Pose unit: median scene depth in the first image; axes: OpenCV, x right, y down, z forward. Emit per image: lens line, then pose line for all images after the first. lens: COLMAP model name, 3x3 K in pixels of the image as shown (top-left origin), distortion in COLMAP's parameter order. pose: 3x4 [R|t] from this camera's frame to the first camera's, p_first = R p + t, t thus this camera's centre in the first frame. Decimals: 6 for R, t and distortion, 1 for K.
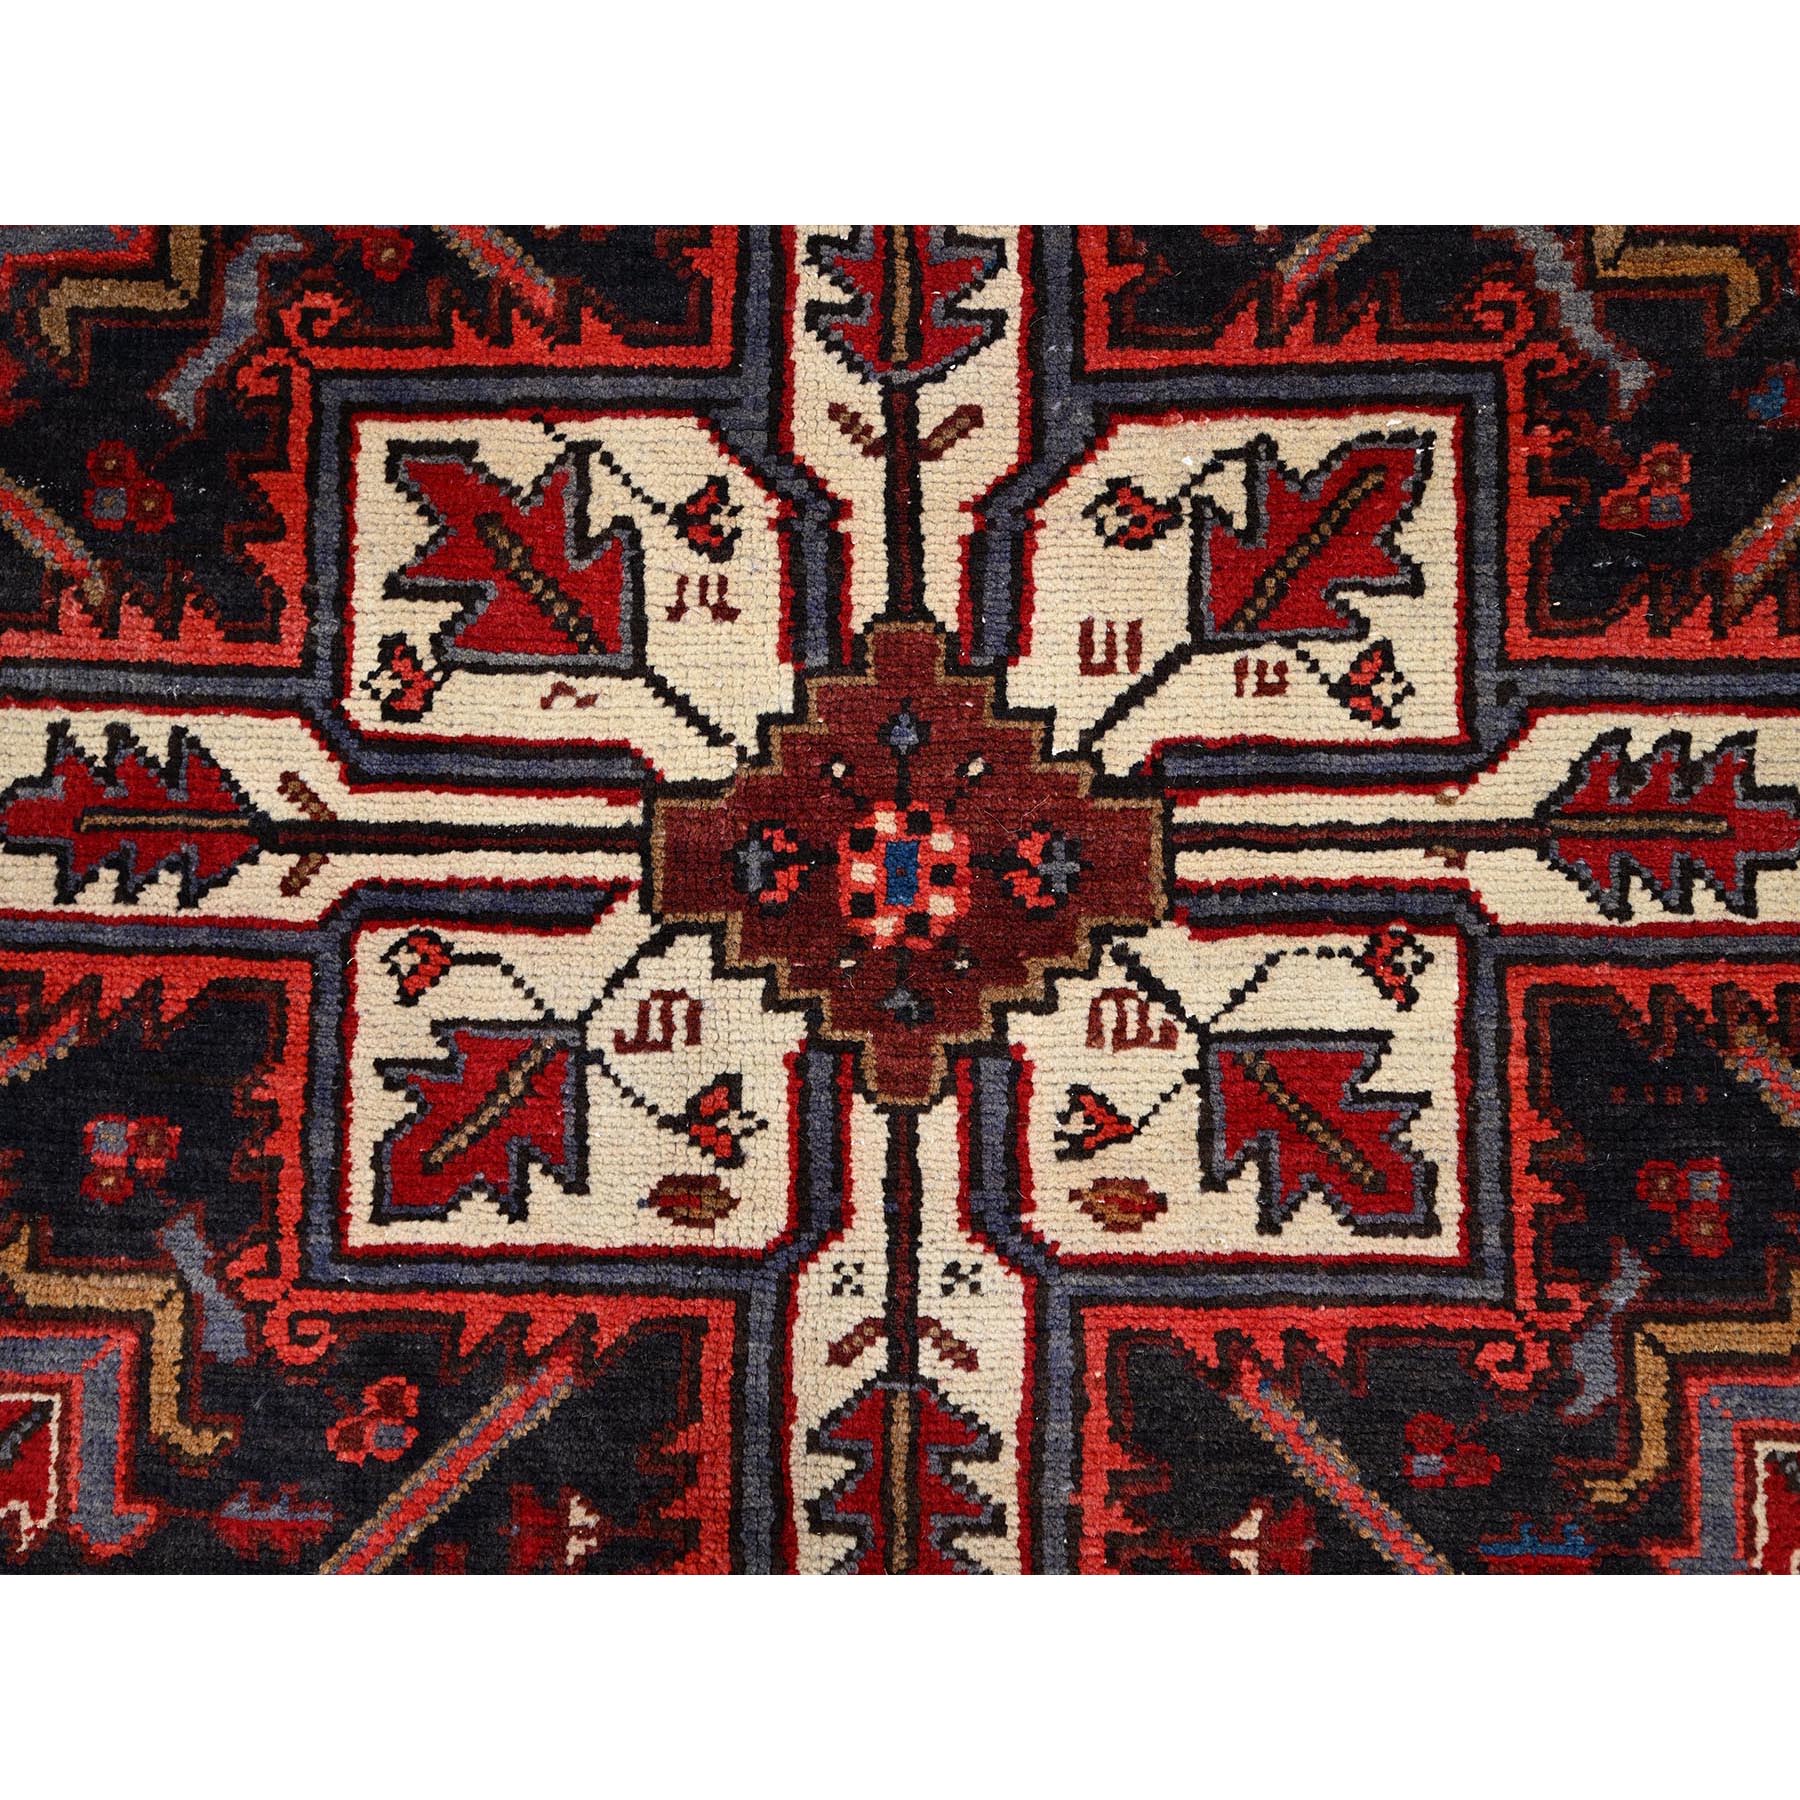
lens RADIAL K [[1977.7, 0, 896.7], [0, 1977.7, 901.1], [0, 0, 1]] dist [-0.003265, 0.000000]
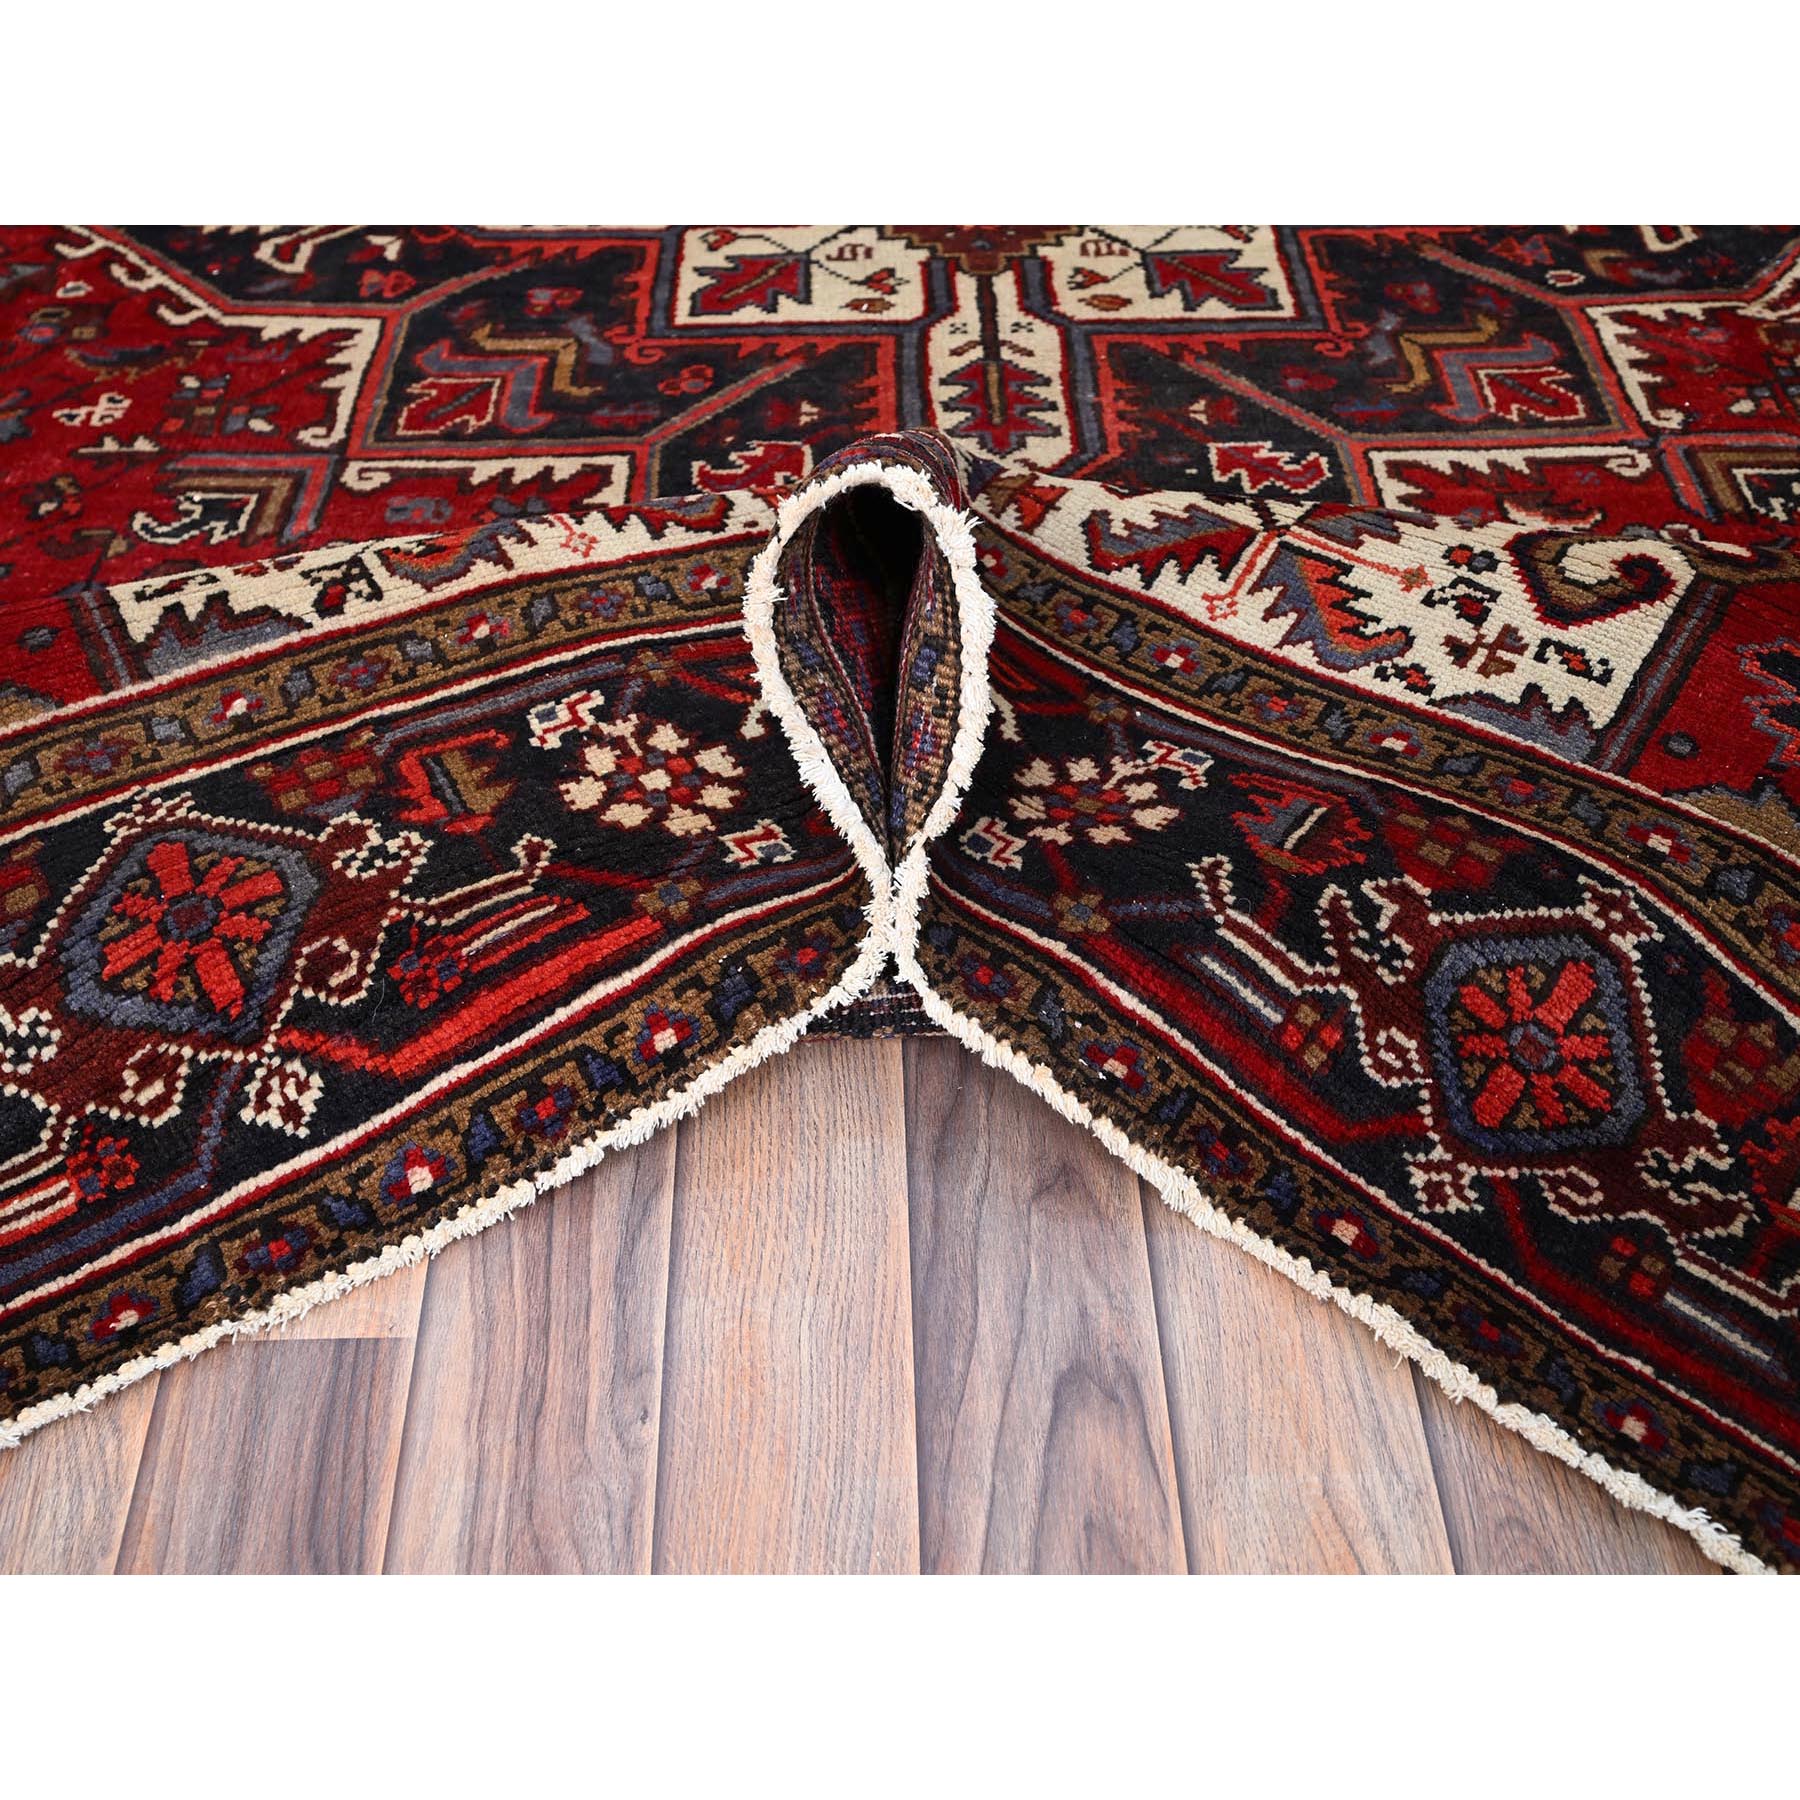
lens RADIAL K [[1826.0, 0, 893.2], [0, 1826.0, 899.6], [0, 0, 1]] dist [-0.000097, 0.000000]
pose [[0.999196, 0.001506, 0.040061, -0.147095], [0.023031, 0.796378, -0.604360, 1.577590], [-0.032814, 0.604797, 0.795703, 0.004745]]
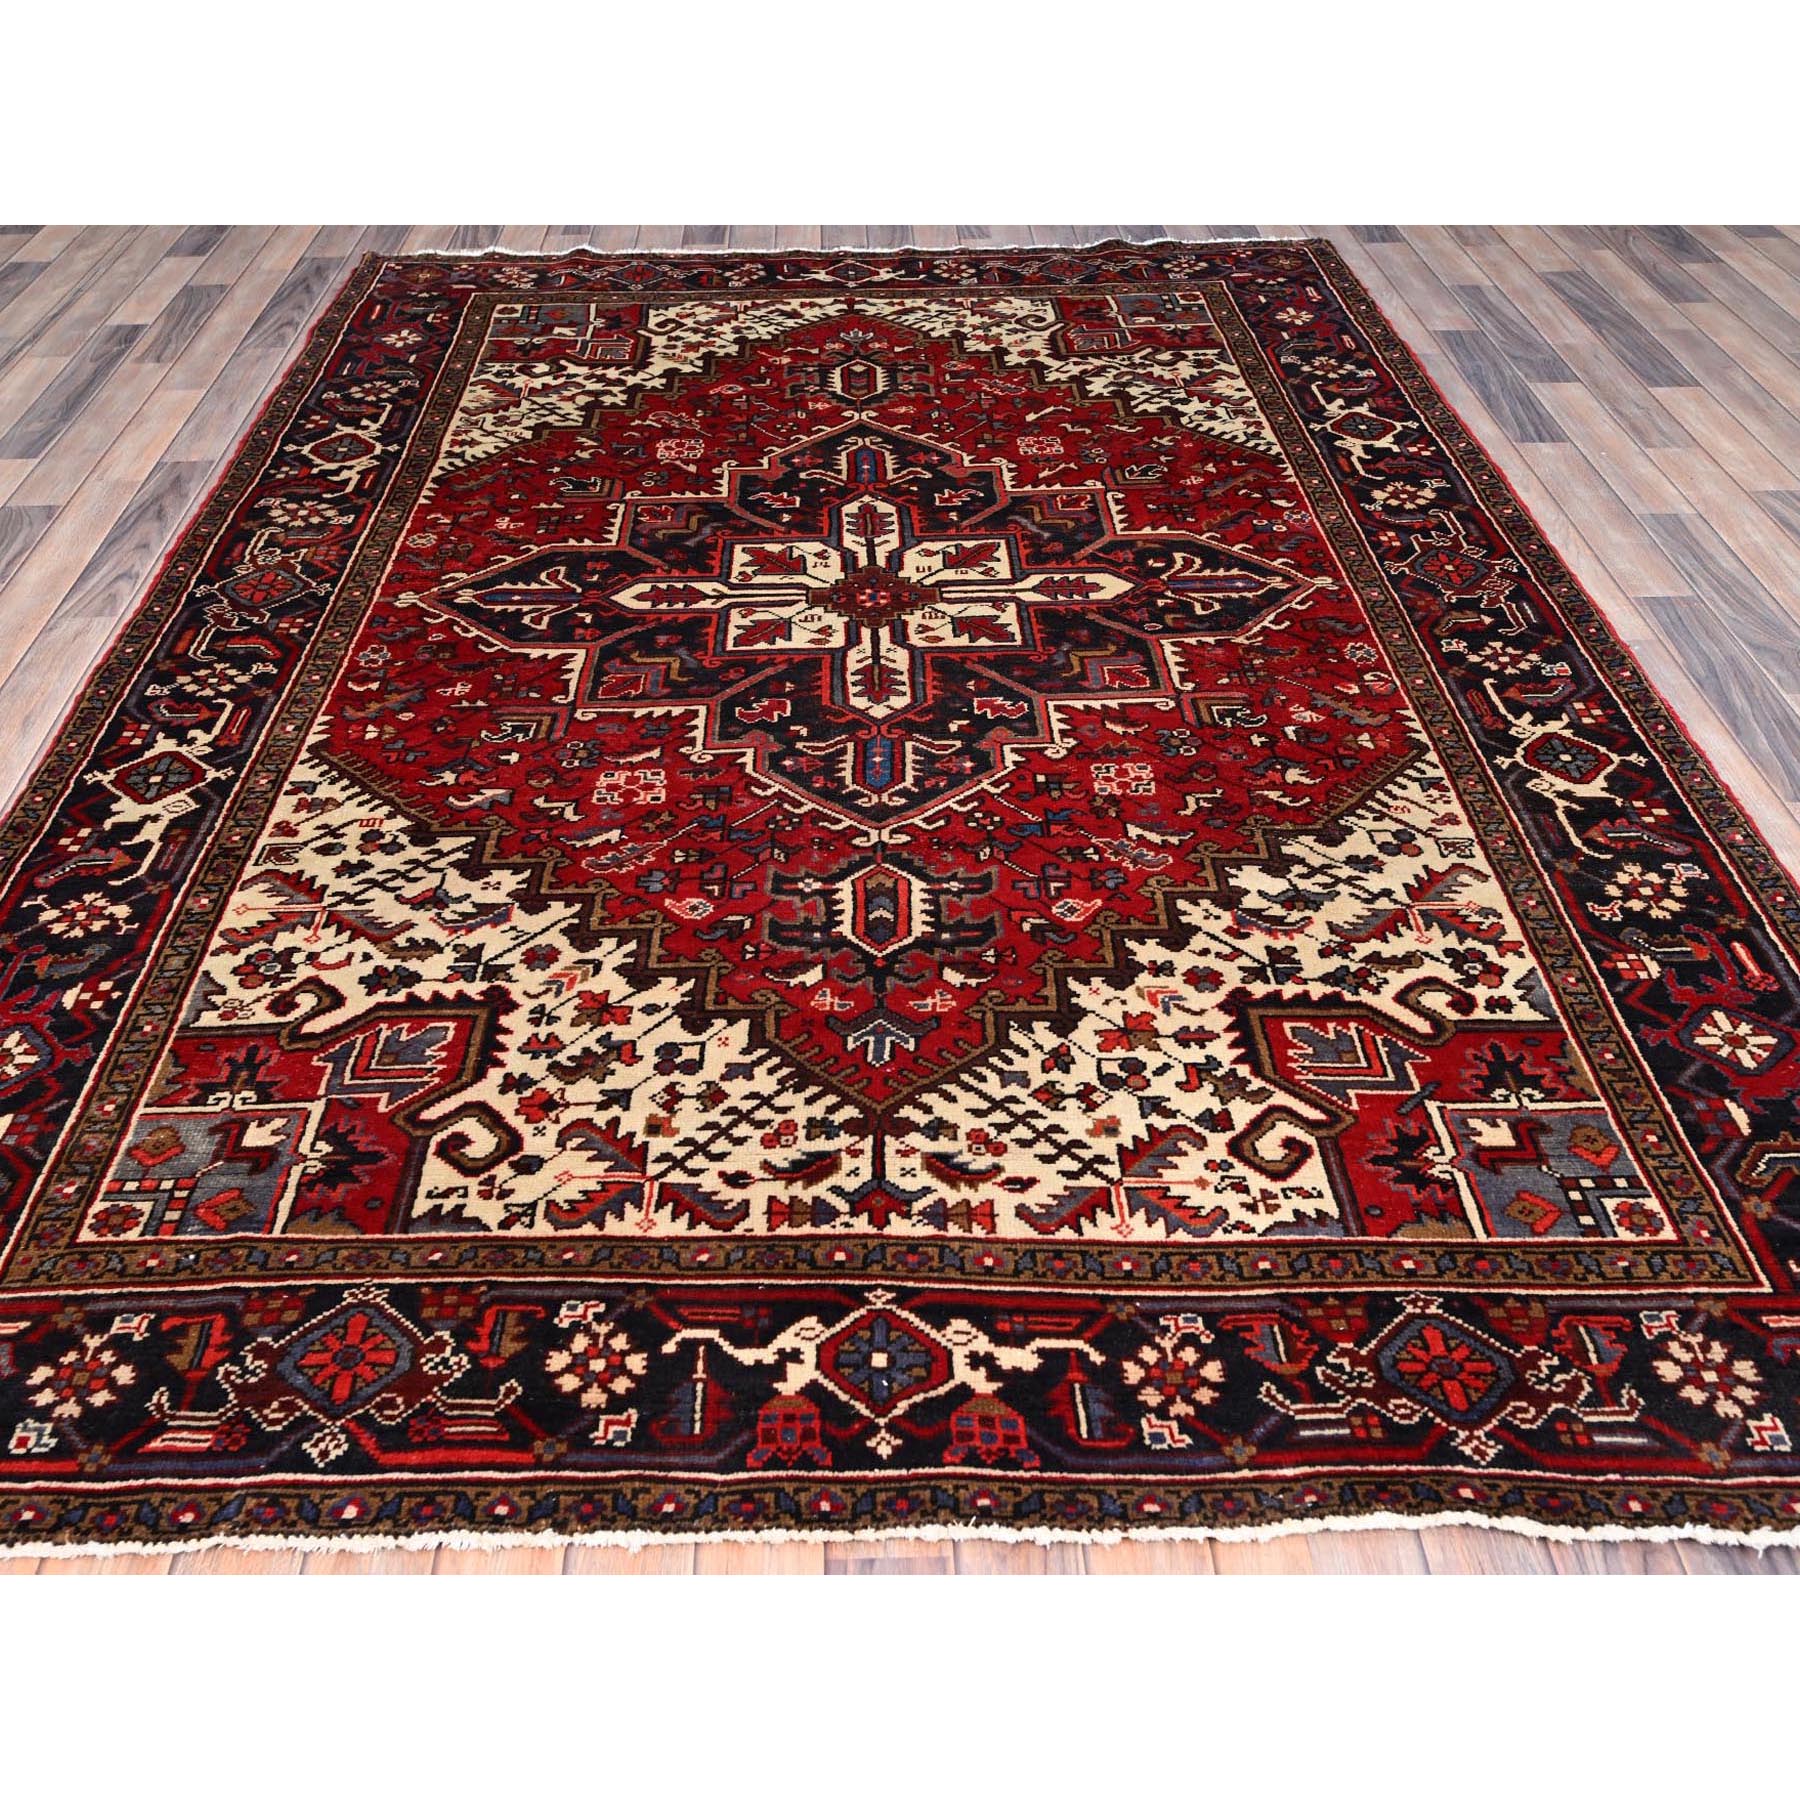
lens RADIAL K [[1713.6, 0, 895.0], [0, 1713.6, 901.3], [0, 0, 1]] dist [0.001580, 0.000000]
pose [[0.999003, 0.000694, 0.044631, -0.104274], [0.032927, 0.663636, -0.747330, 2.908501], [-0.030138, 0.748055, 0.662952, -0.793668]]
